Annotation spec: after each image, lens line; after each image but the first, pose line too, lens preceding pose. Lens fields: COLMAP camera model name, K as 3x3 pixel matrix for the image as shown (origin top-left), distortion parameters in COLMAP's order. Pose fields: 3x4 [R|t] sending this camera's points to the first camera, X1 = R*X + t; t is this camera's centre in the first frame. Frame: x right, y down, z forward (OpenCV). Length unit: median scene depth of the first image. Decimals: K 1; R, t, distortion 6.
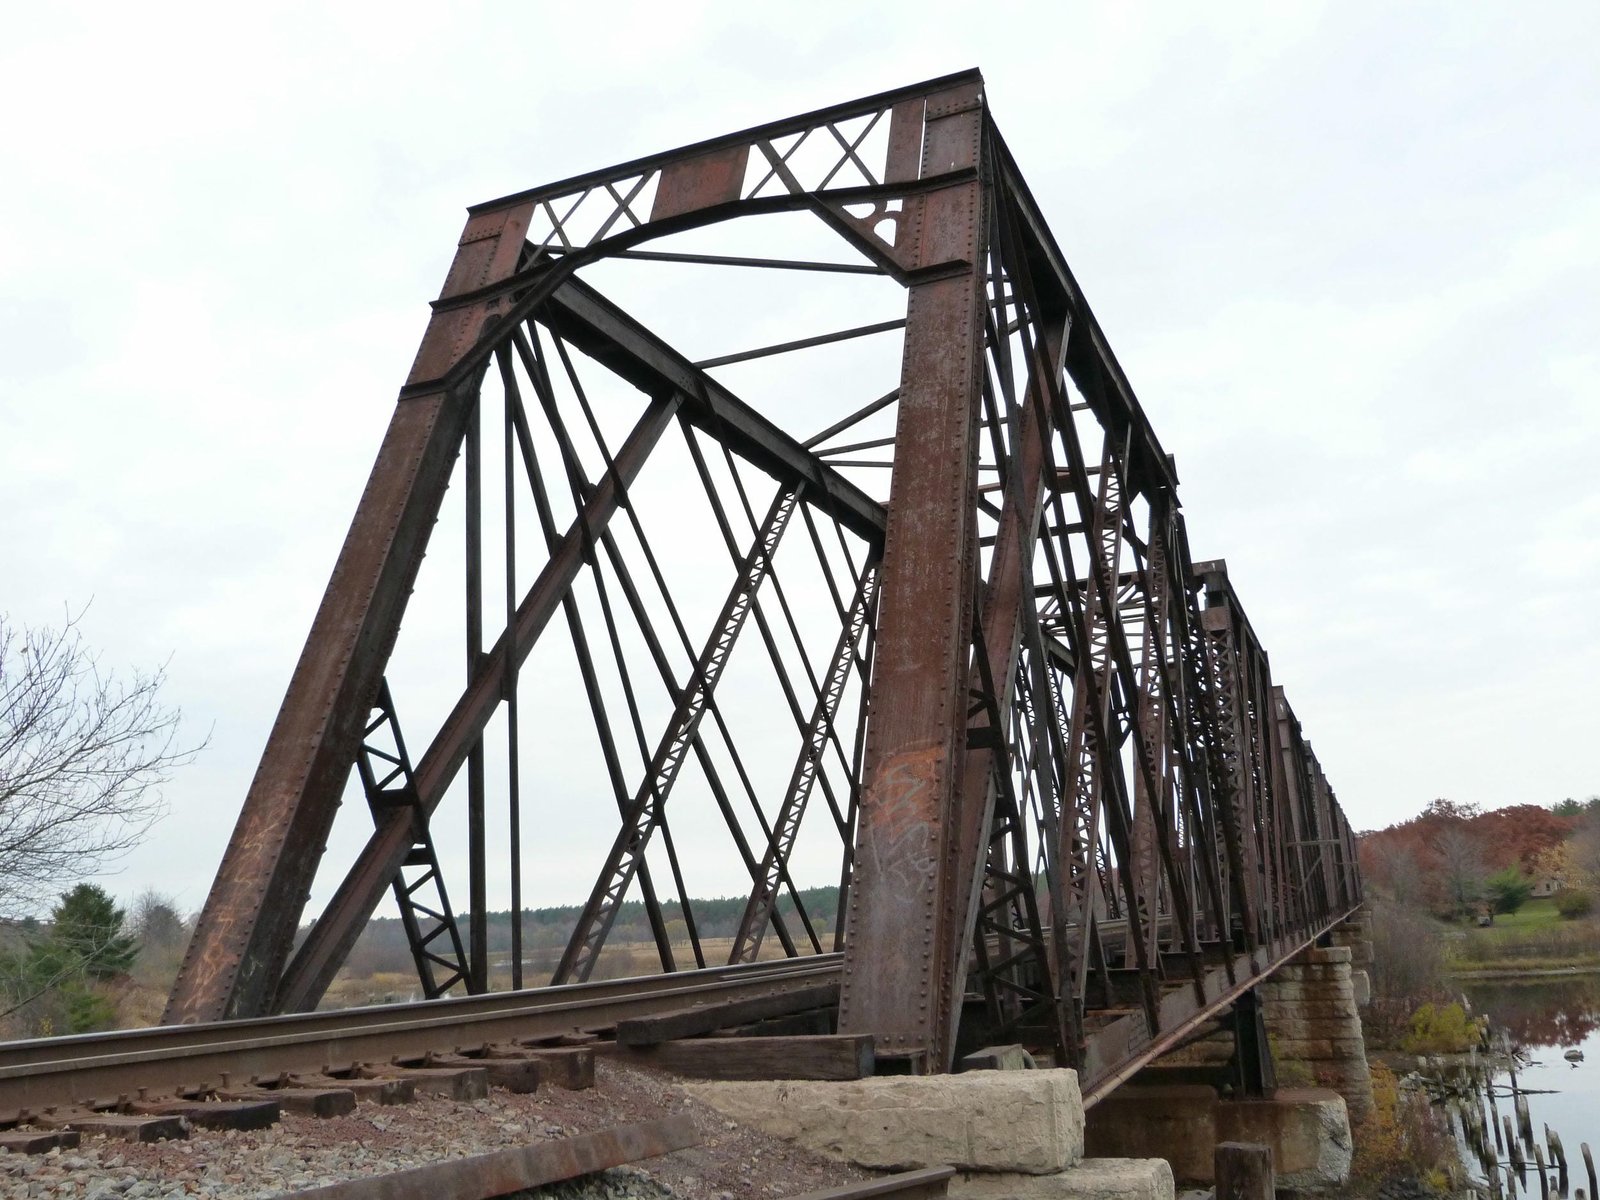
lens RADIAL K [[1473.2, 0, 779.6], [0, 1473.2, 575.8], [0, 0, 1]] dist [-0.020736, -0.003567]
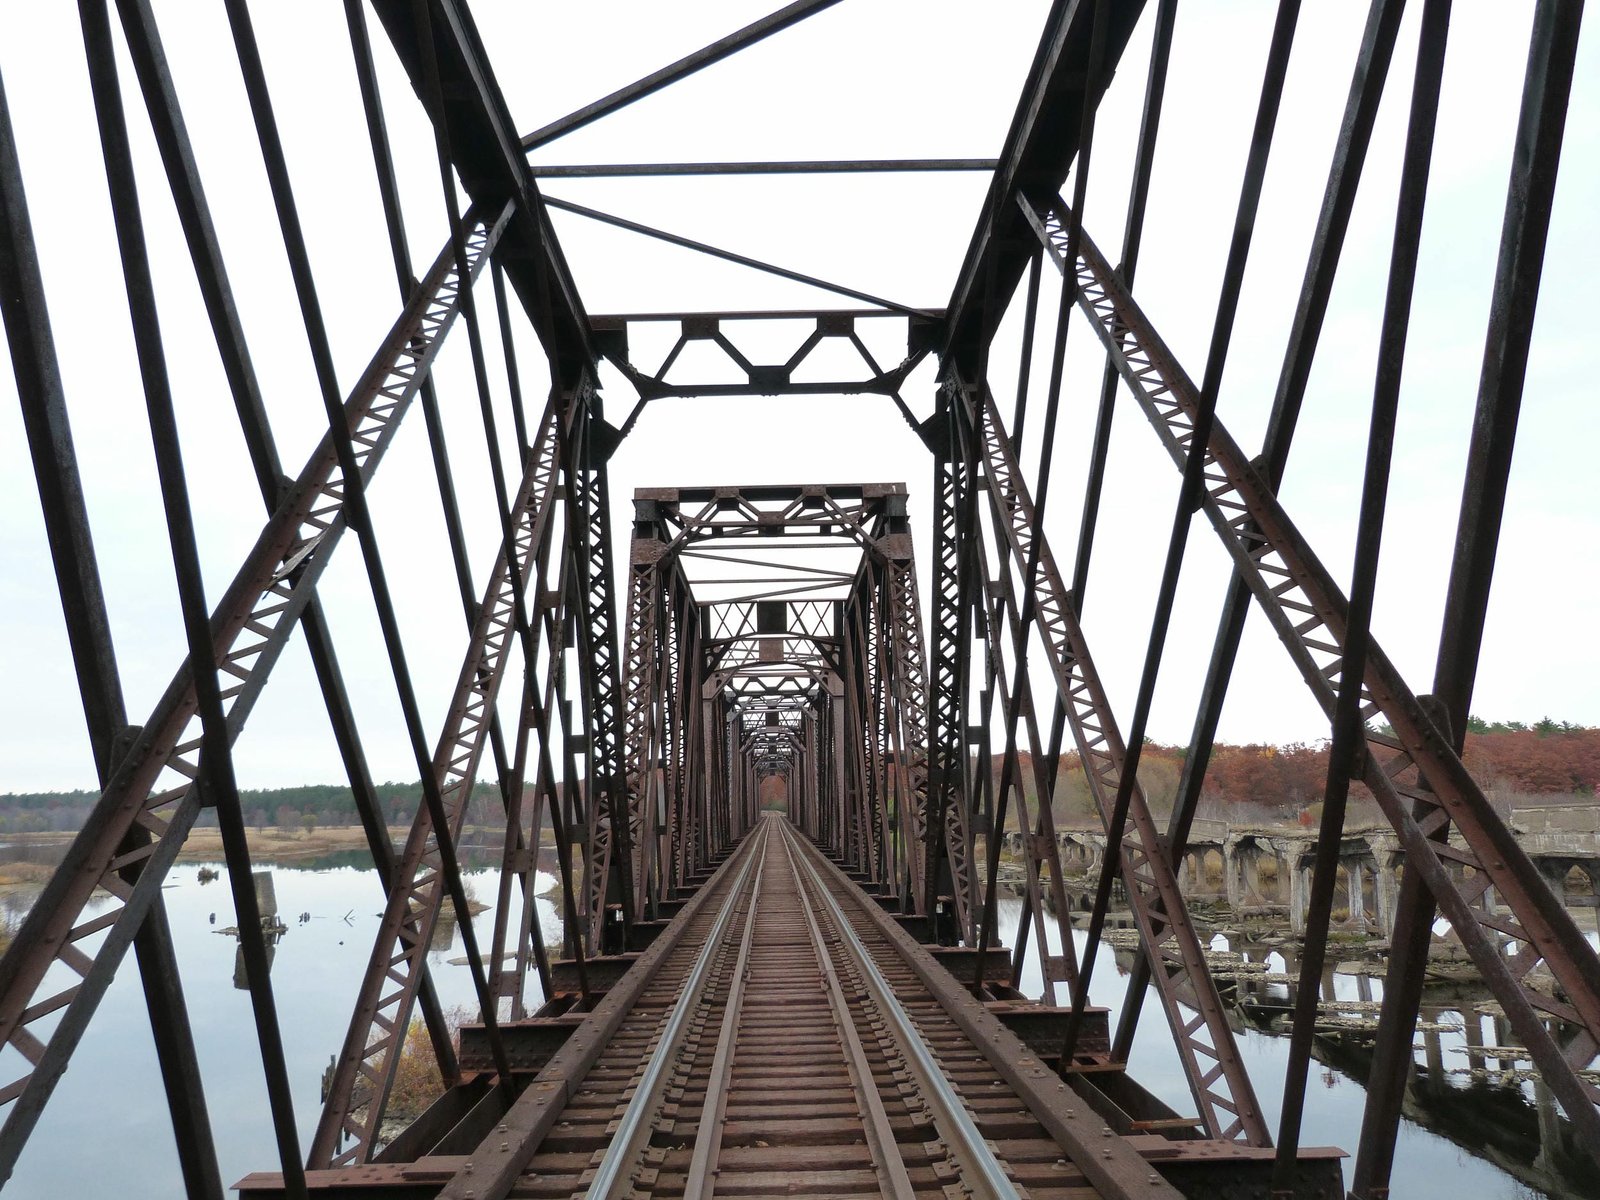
lens RADIAL K [[1199.7, 0, 800.0], [0, 1199.7, 600.0], [0, 0, 1]] dist [-0.047155, 0.043714]
pose [[0.914937, 0.099489, 0.391143, -0.085562], [-0.118741, 0.992603, 0.025279, 0.118041], [-0.385735, -0.069573, 0.919983, 0.840981]]
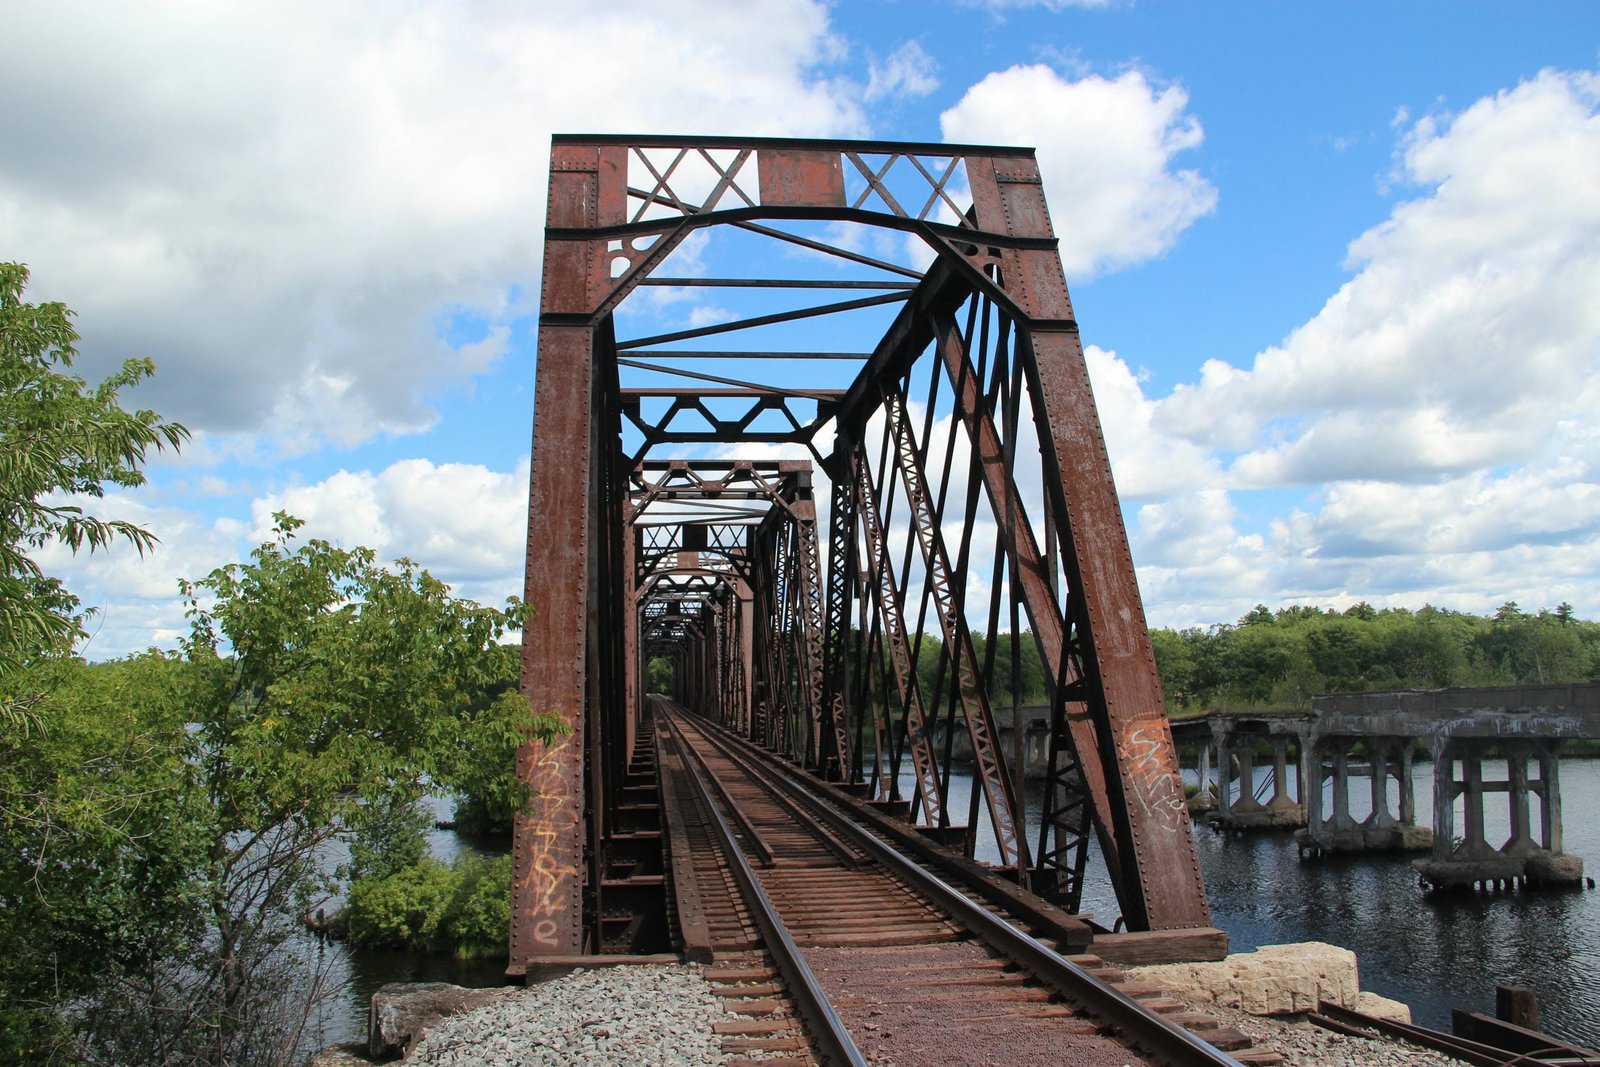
lens RADIAL K [[1343.7, 0, 840.5], [0, 1343.7, 535.6], [0, 0, 1]] dist [-0.163913, 0.146154]
pose [[0.859825, 0.092438, 0.502152, -0.556282], [-0.144544, 0.987311, 0.065752, -0.065670], [-0.489703, -0.129119, 0.862276, 0.050142]]
